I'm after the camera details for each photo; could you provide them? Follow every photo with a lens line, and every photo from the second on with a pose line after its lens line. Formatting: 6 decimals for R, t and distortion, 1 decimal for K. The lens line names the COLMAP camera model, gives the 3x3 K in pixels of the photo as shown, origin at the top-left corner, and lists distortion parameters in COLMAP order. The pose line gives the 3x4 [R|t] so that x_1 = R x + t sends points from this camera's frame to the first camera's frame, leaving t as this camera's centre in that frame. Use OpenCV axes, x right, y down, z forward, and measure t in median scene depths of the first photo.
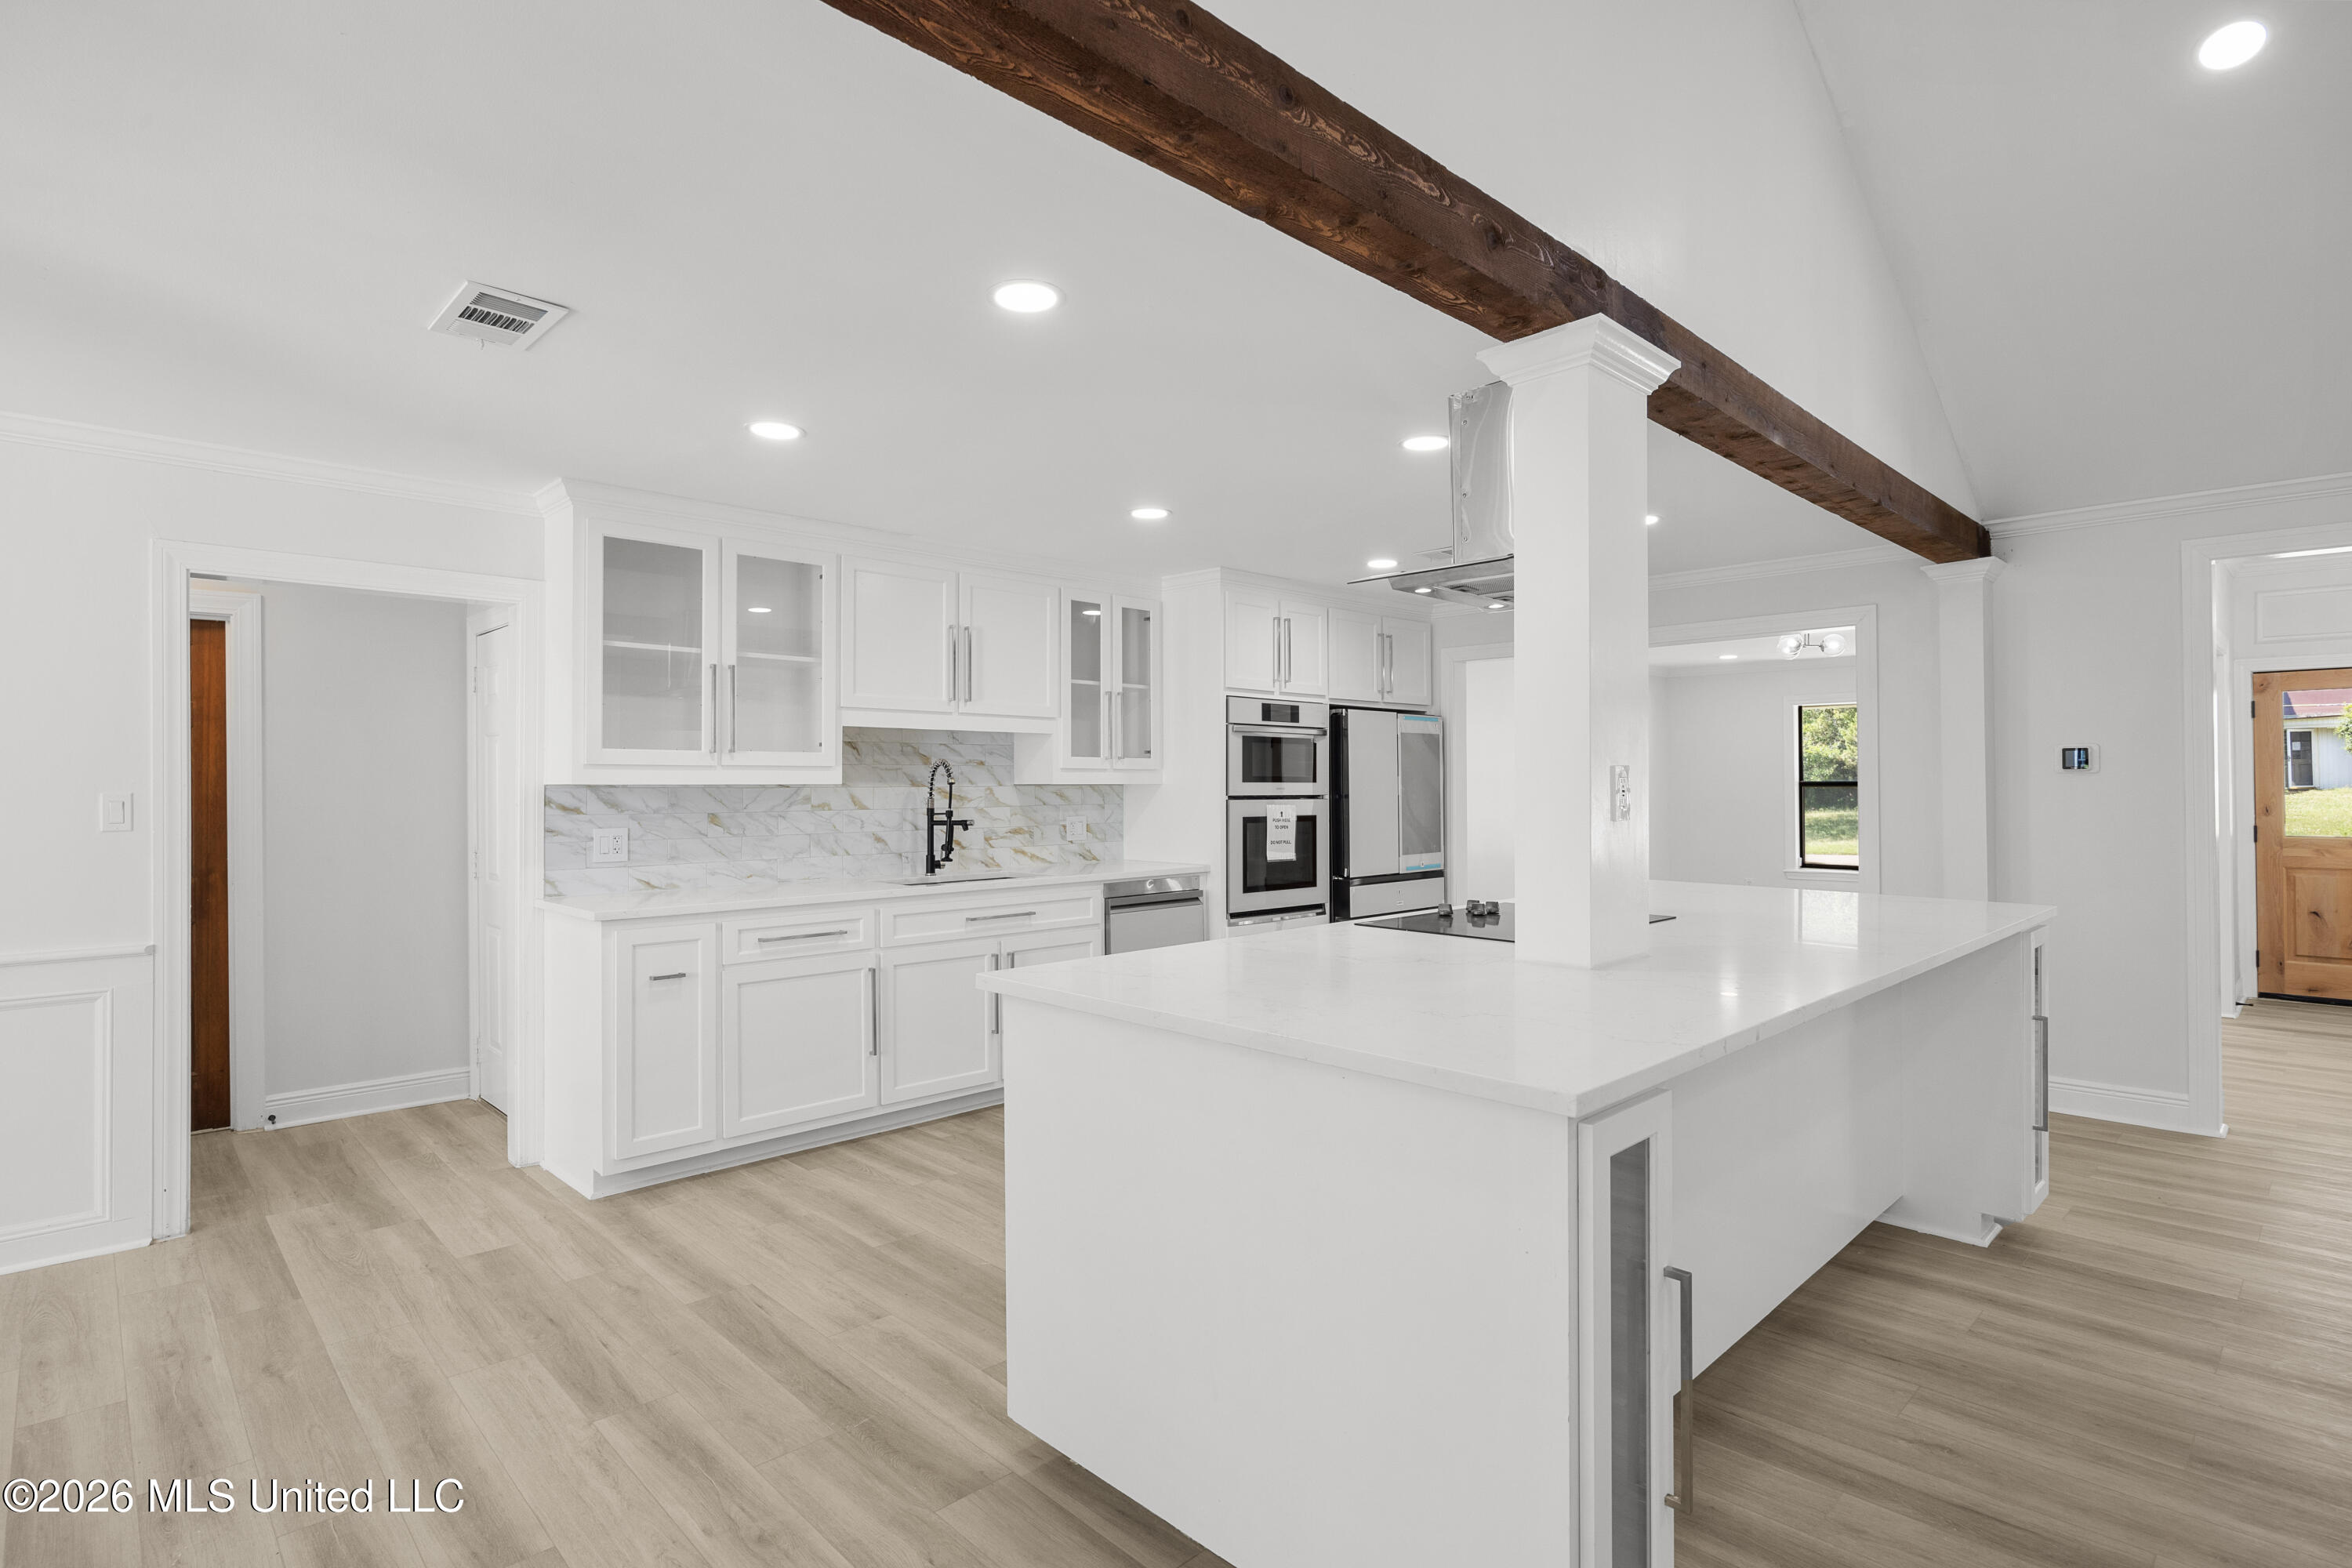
lens RADIAL K [[1158.4, 0, 1176.0], [0, 1158.4, 784.0], [0, 0, 1]] dist [0.001137, -0.000199]
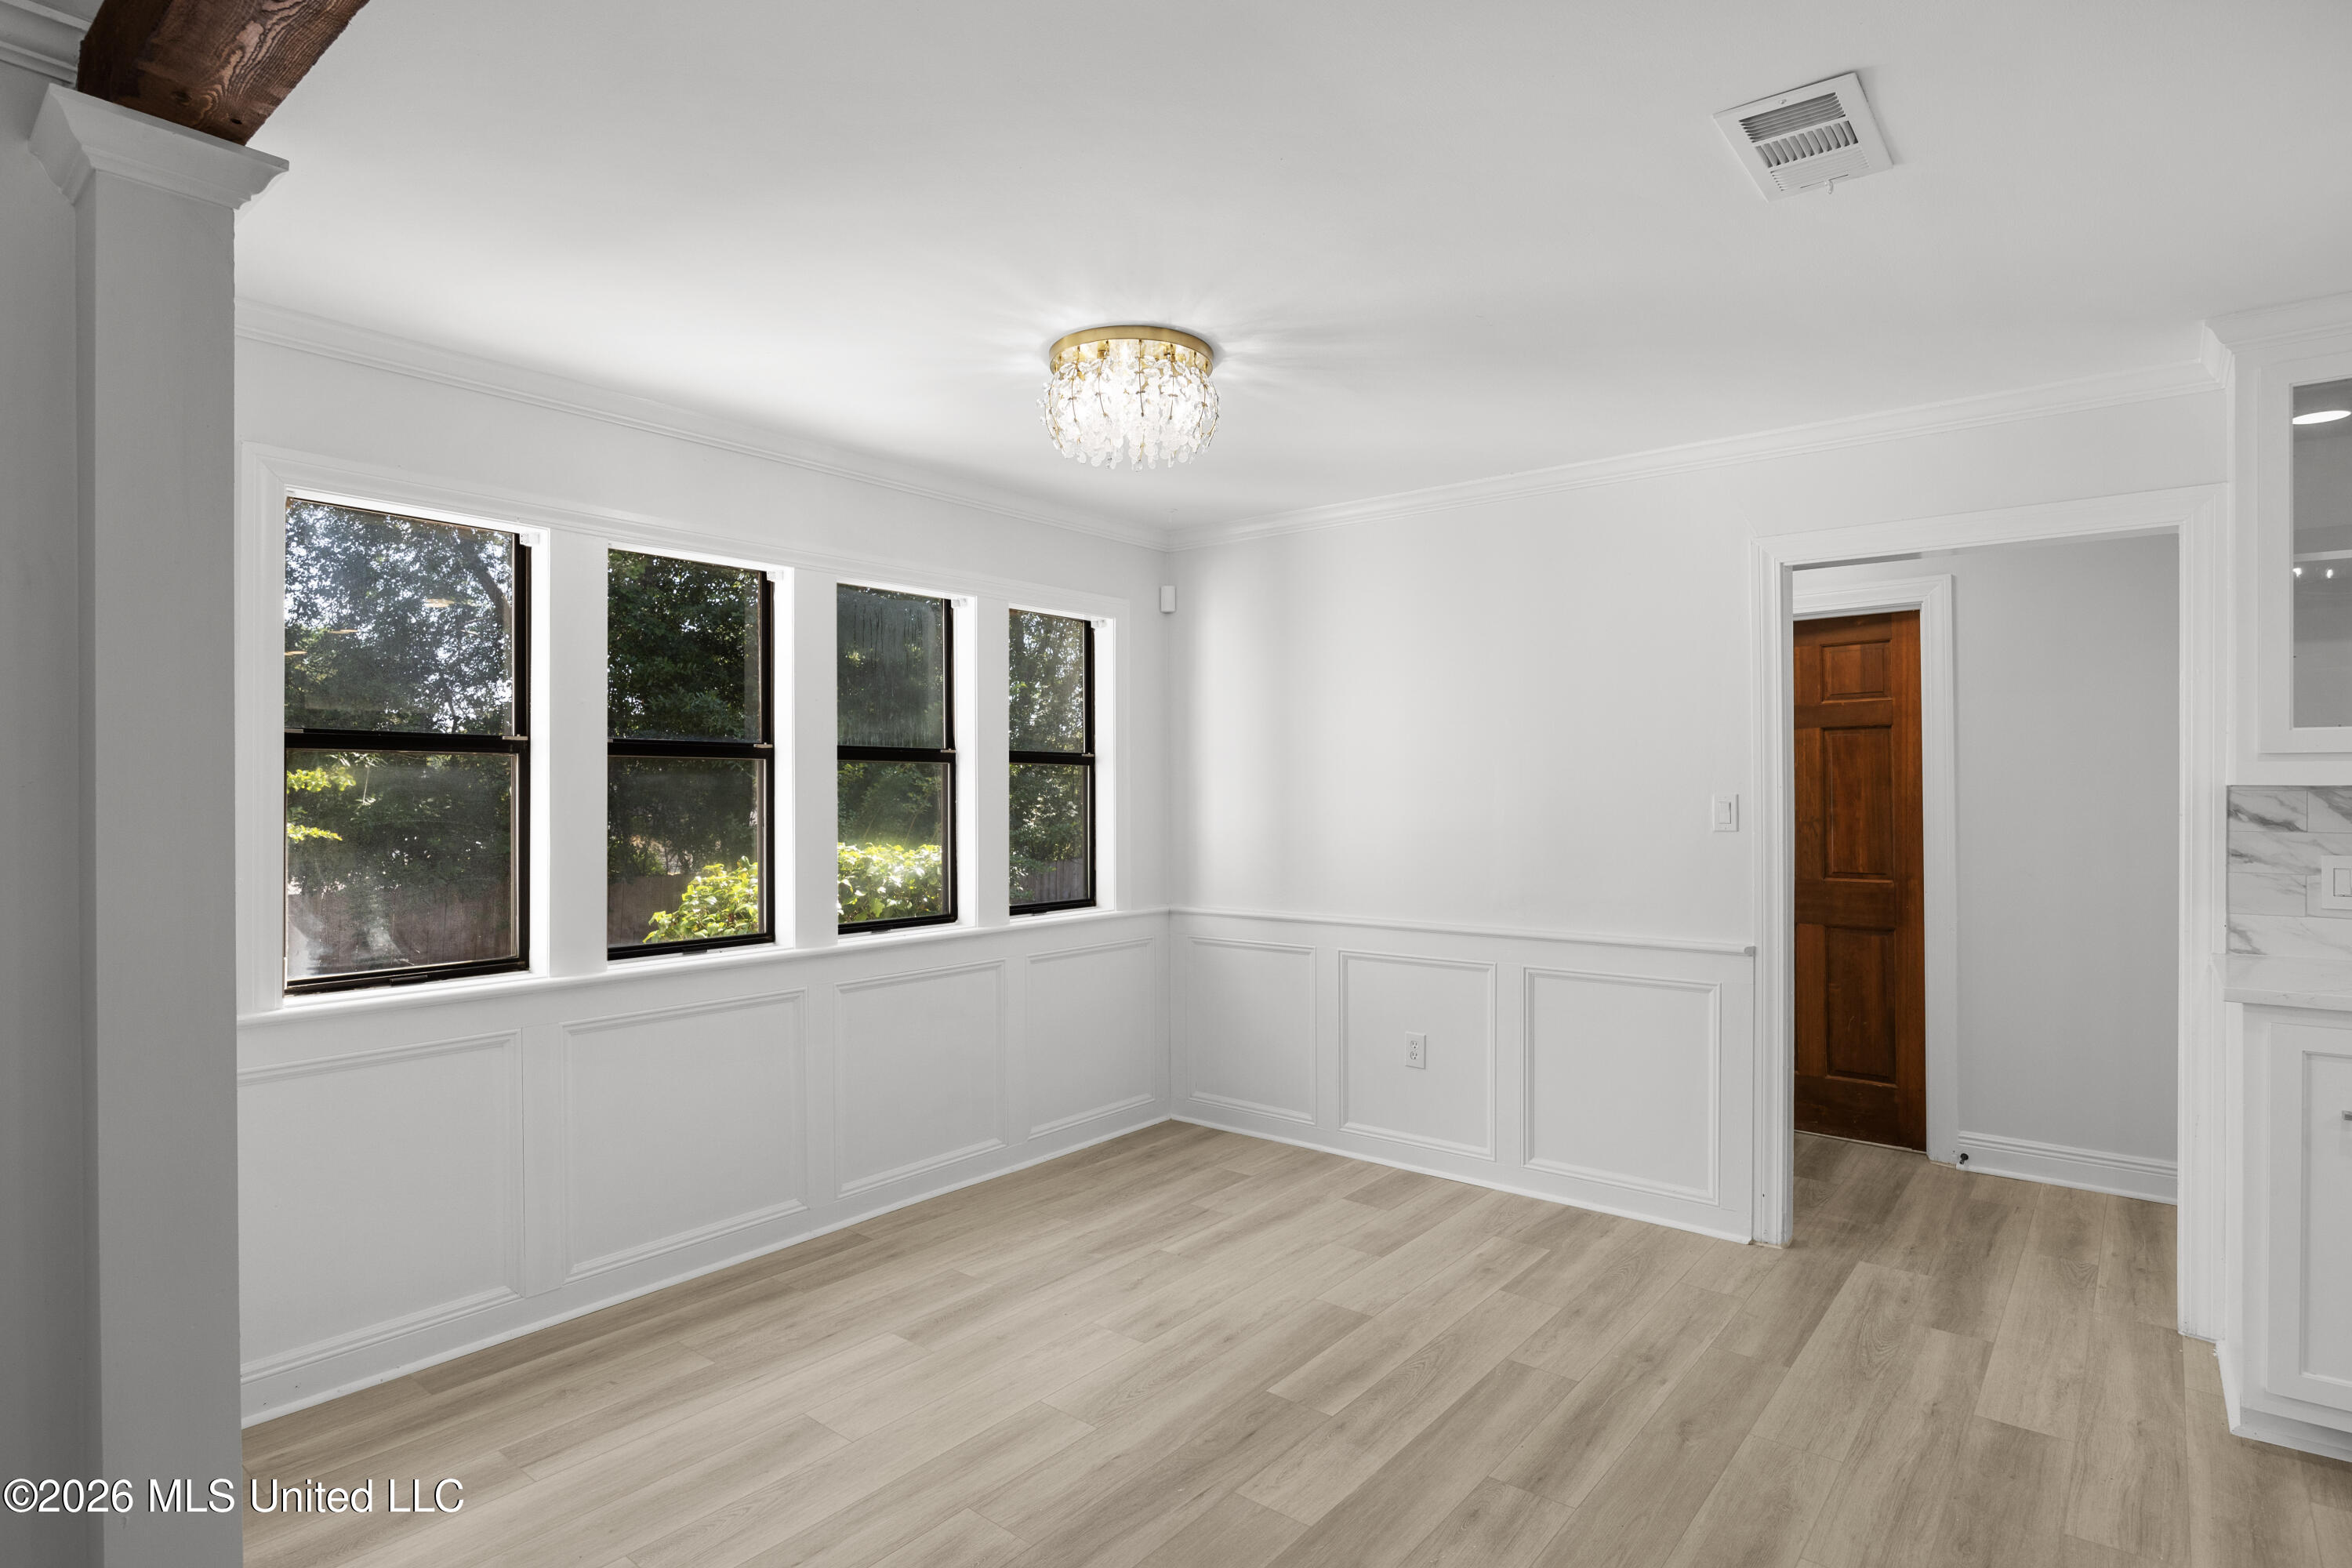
lens RADIAL K [[1202.3, 0, 1176.0], [0, 1202.3, 784.0], [0, 0, 1]] dist [-0.021744, 0.002650]
pose [[0.116953, 0.000613, -0.993137, 0.077509], [0.002507, 0.999996, 0.000913, -0.002788], [0.993134, -0.002596, 0.116951, 0.366829]]
